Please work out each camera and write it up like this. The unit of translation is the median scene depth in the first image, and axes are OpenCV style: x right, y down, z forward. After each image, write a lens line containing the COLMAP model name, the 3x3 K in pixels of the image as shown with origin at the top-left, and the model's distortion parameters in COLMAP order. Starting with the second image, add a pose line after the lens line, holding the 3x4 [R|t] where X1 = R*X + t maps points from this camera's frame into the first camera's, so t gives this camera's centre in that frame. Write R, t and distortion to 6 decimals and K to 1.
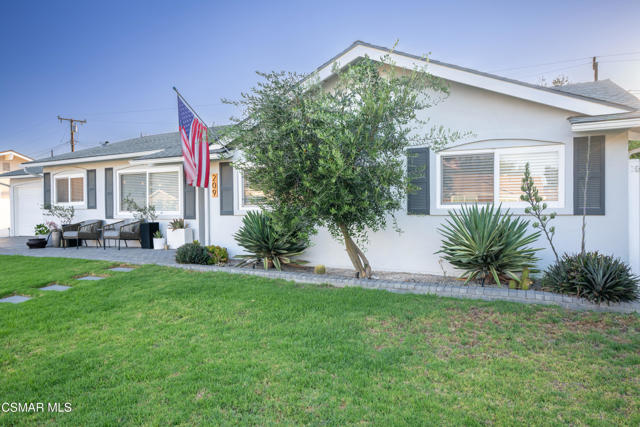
lens RADIAL K [[419.7, 0, 316.7], [0, 419.7, 214.6], [0, 0, 1]] dist [-0.007239, 0.000604]
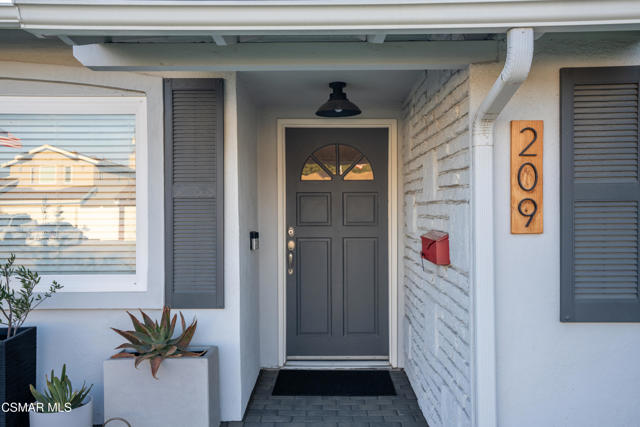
lens RADIAL K [[578.8, 0, 319.7], [0, 578.8, 213.0], [0, 0, 1]] dist [0.054335, 0.011270]
pose [[0.904232, 0.002463, 0.427034, -0.341386], [0.003550, 0.999905, -0.013284, -0.036106], [-0.427026, 0.013528, 0.904138, 0.579181]]
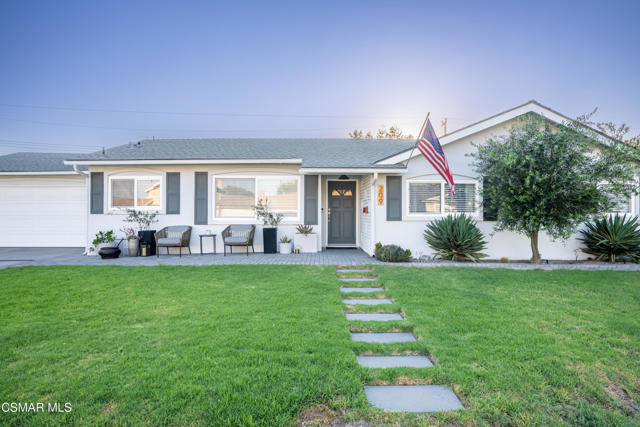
lens RADIAL K [[363.7, 0, 322.1], [0, 363.7, 208.9], [0, 0, 1]] dist [-0.019803, 0.001742]
pose [[0.894291, 0.016822, 0.447170, -0.623422], [-0.001025, 0.999368, -0.035545, 0.003527], [-0.447485, 0.031329, 0.893742, 0.124873]]
